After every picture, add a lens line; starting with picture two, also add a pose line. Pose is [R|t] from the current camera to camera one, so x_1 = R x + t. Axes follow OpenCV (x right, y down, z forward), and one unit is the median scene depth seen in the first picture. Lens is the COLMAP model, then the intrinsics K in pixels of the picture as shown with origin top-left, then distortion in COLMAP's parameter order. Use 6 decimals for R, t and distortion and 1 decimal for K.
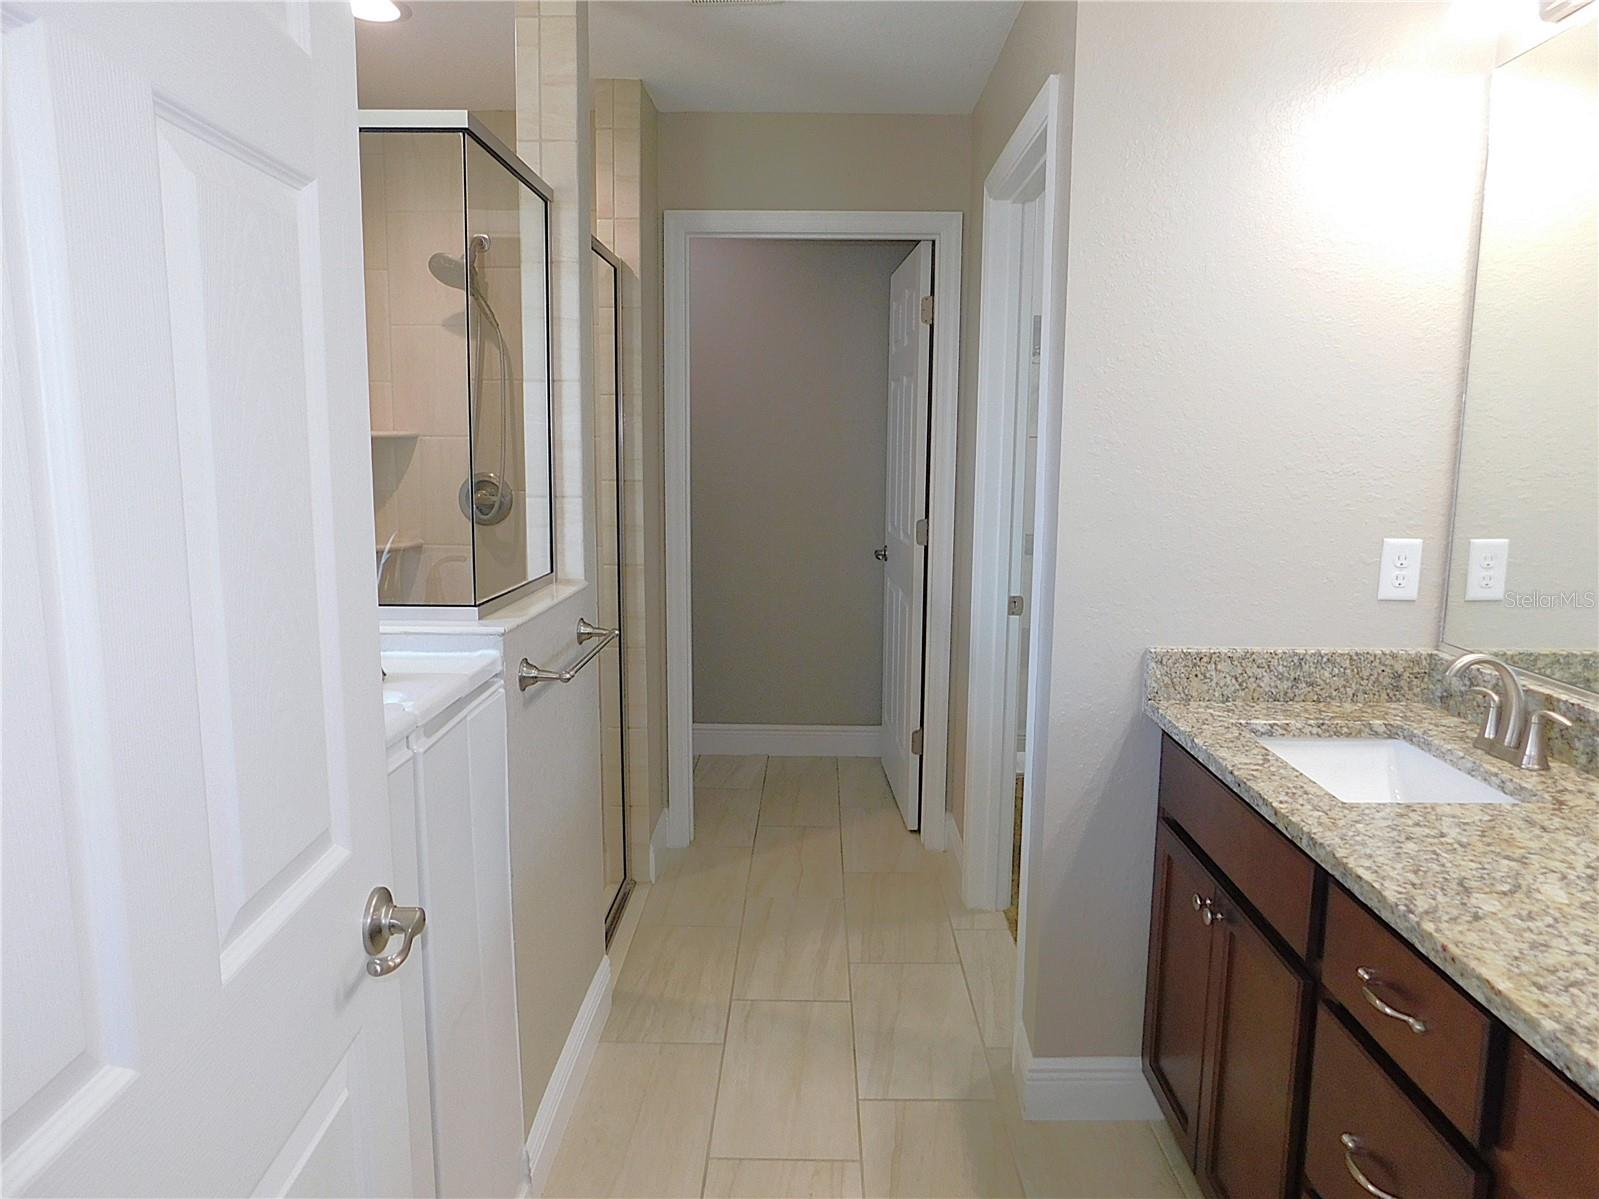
lens RADIAL K [[1078.1, 0, 800.2], [0, 1078.1, 600.0], [0, 0, 1]] dist [-0.071077, 0.057616]
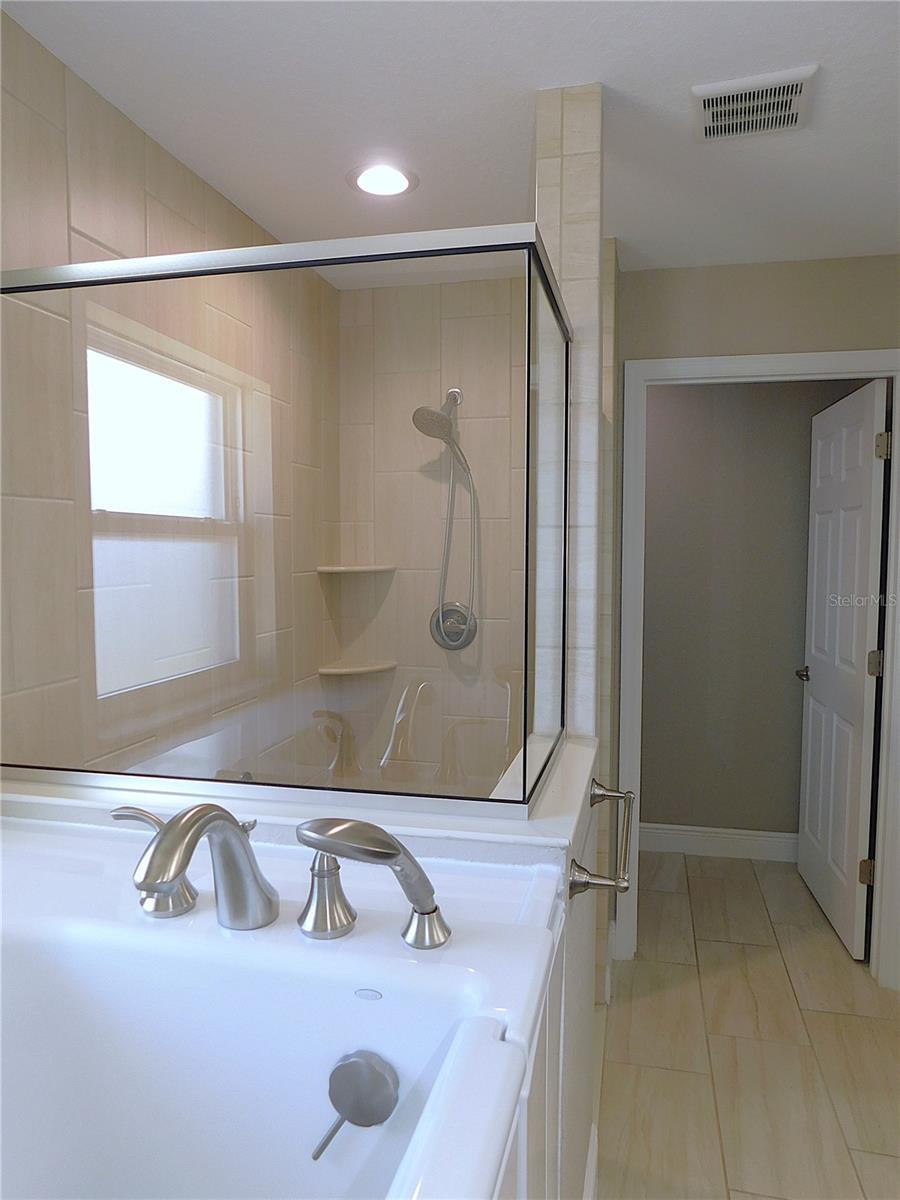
lens RADIAL K [[809.1, 0, 450.5], [0, 809.1, 609.5], [0, 0, 1]] dist [-0.071077, 0.057616]
pose [[0.976259, 0.007844, -0.216466, -0.119085], [-0.024187, 0.997042, -0.072956, -0.051466], [0.215254, 0.076459, 0.973560, 0.192265]]
